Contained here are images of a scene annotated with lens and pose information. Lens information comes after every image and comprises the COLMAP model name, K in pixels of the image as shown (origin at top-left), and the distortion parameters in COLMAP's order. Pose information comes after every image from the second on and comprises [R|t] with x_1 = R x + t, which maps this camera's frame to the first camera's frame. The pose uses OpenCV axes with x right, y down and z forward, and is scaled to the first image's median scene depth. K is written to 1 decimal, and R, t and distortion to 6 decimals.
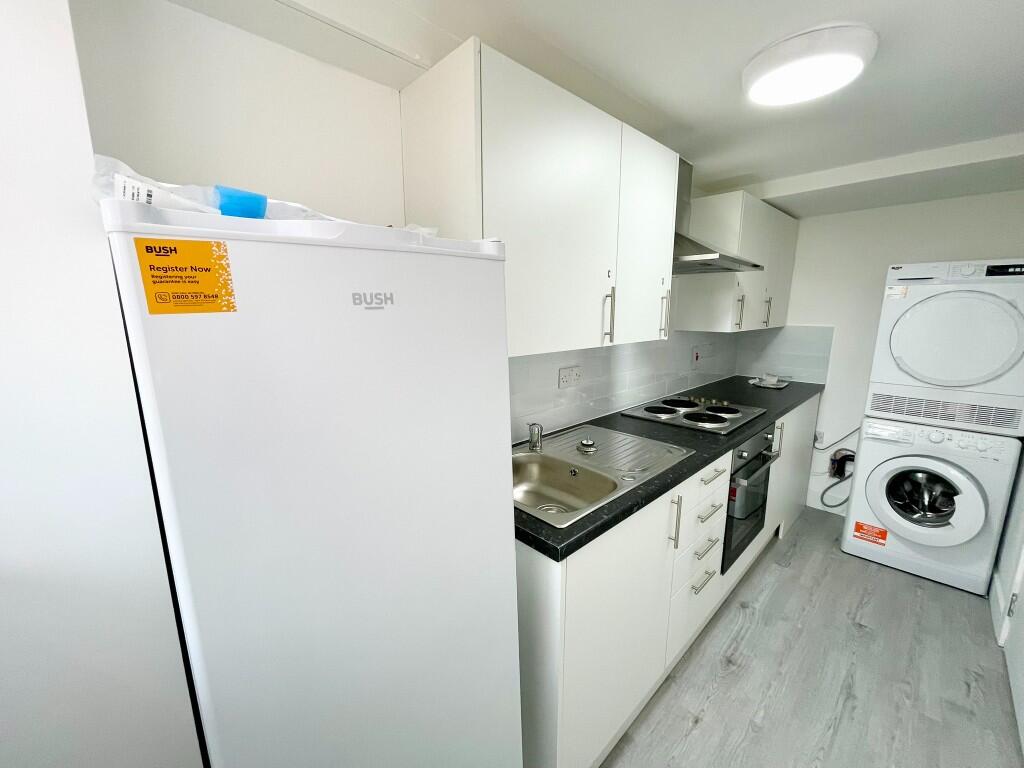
lens RADIAL K [[413.1, 0, 511.6], [0, 413.1, 386.3], [0, 0, 1]] dist [-0.005387, -0.000081]
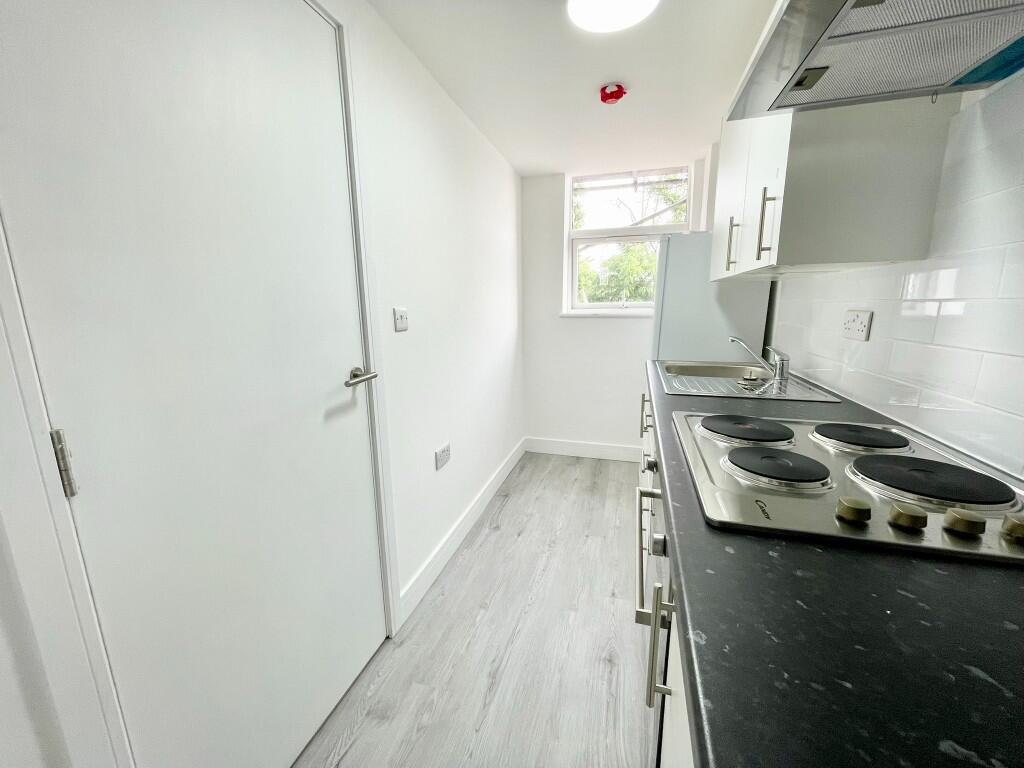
lens RADIAL K [[413.1, 0, 514.3], [0, 413.1, 387.3], [0, 0, 1]] dist [-0.005387, -0.000081]
pose [[-0.866272, 0.113643, -0.486476, 1.002408], [-0.077377, 0.931509, 0.355391, -0.127457], [0.493545, 0.345507, -0.798147, 1.325637]]
